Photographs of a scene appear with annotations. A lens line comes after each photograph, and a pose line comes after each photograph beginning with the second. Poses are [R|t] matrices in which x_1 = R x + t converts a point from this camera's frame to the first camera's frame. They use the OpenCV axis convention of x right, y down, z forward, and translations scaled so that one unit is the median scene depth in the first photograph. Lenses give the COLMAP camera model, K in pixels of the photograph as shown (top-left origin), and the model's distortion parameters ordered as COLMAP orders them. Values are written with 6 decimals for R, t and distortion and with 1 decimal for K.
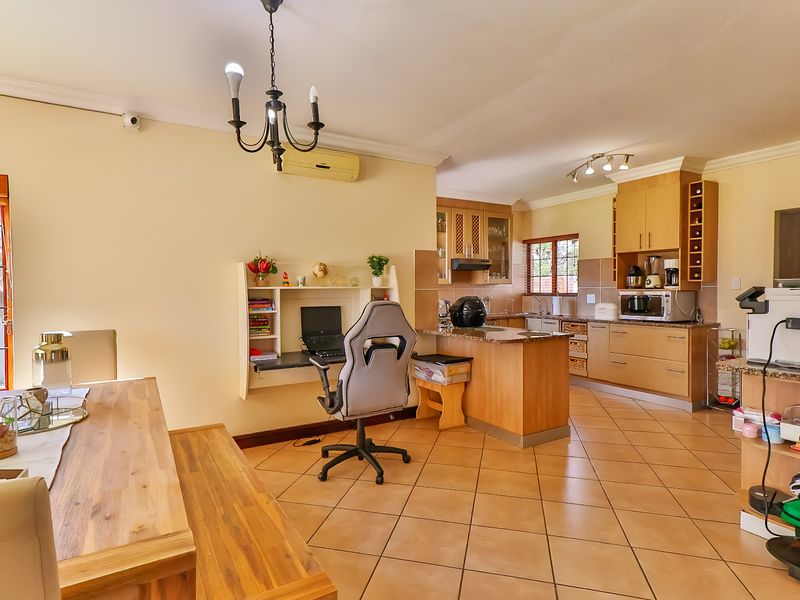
lens RADIAL K [[446.1, 0, 396.7], [0, 446.1, 297.8], [0, 0, 1]] dist [0.023599, -0.000594]
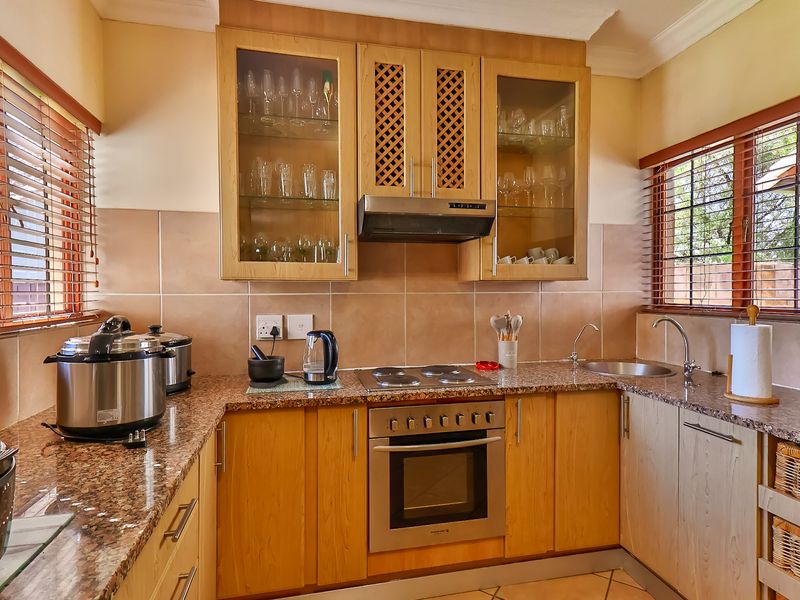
lens RADIAL K [[446.1, 0, 396.7], [0, 446.1, 297.8], [0, 0, 1]] dist [0.023599, -0.000594]
pose [[0.945880, 0.007793, -0.324424, 0.232528], [-0.007980, 0.999968, 0.000754, -0.016455], [0.324419, 0.001876, 0.945912, 0.638141]]
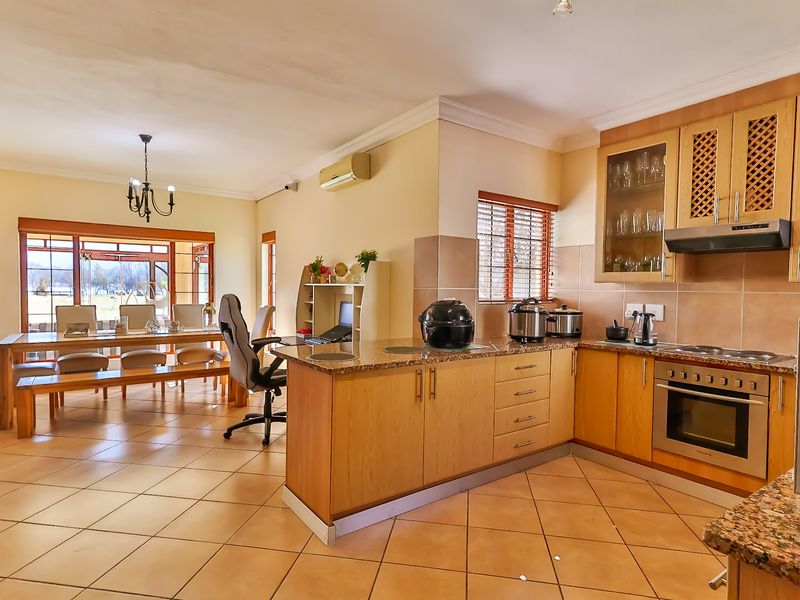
lens RADIAL K [[446.1, 0, 396.7], [0, 446.1, 297.8], [0, 0, 1]] dist [0.023599, -0.000594]
pose [[0.084835, 0.029300, -0.995964, 0.552261], [-0.034596, 0.999051, 0.026444, -0.014352], [0.995794, 0.032213, 0.085768, 0.590411]]
